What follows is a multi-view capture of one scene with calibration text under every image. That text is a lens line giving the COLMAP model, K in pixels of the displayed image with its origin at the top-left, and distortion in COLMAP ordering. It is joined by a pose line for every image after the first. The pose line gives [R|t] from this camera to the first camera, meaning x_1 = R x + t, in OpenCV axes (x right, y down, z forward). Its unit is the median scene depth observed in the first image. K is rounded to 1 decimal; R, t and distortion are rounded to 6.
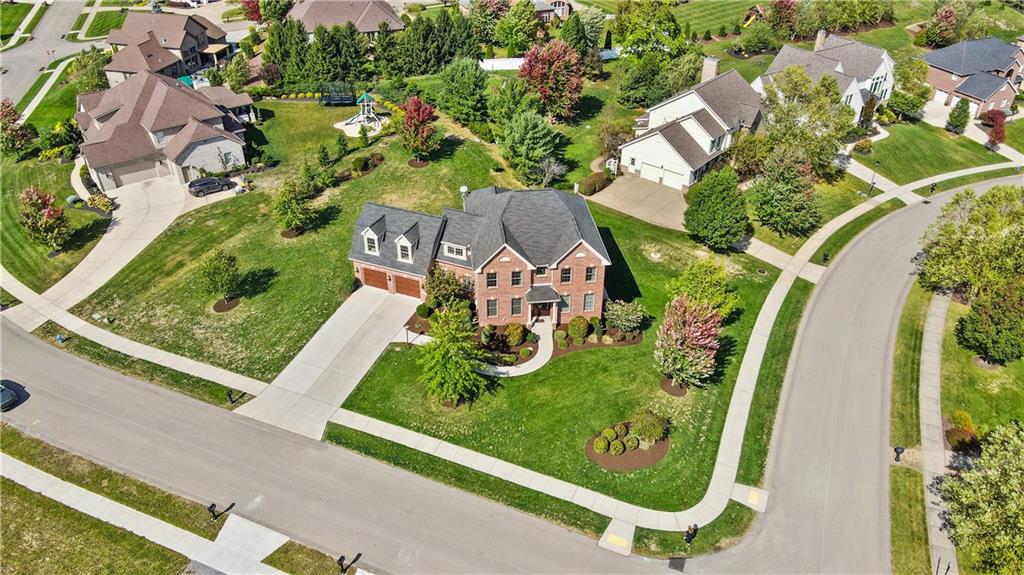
lens RADIAL K [[752.3, 0, 512.9], [0, 752.3, 287.0], [0, 0, 1]] dist [0.010303, 0.004731]
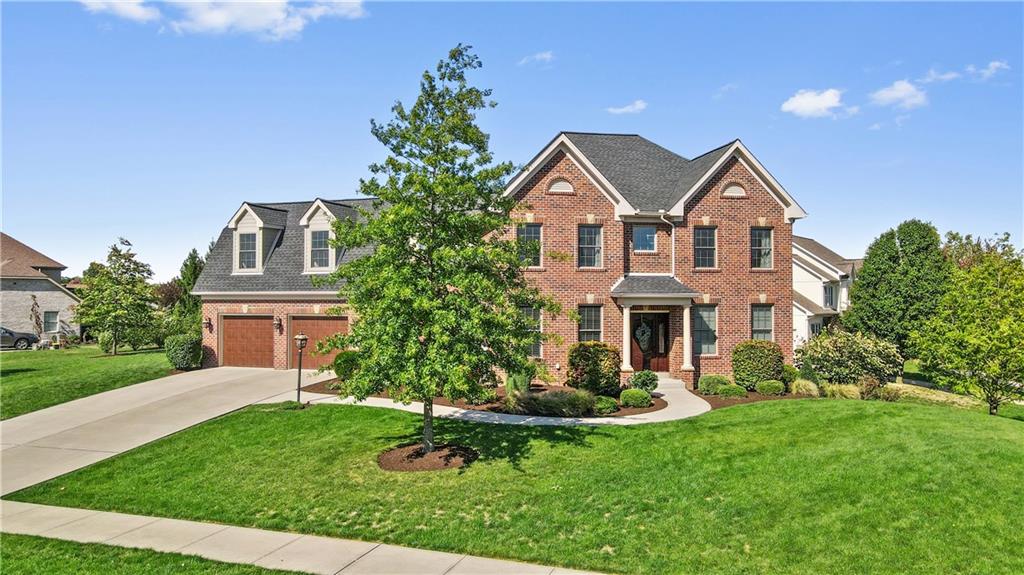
lens RADIAL K [[752.3, 0, 507.5], [0, 752.3, 287.7], [0, 0, 1]] dist [0.010303, 0.004731]
pose [[0.998794, -0.005693, 0.048763, -0.058188], [0.032531, 0.820652, -0.570501, 0.234569], [-0.036769, 0.571400, 0.819848, 0.671608]]
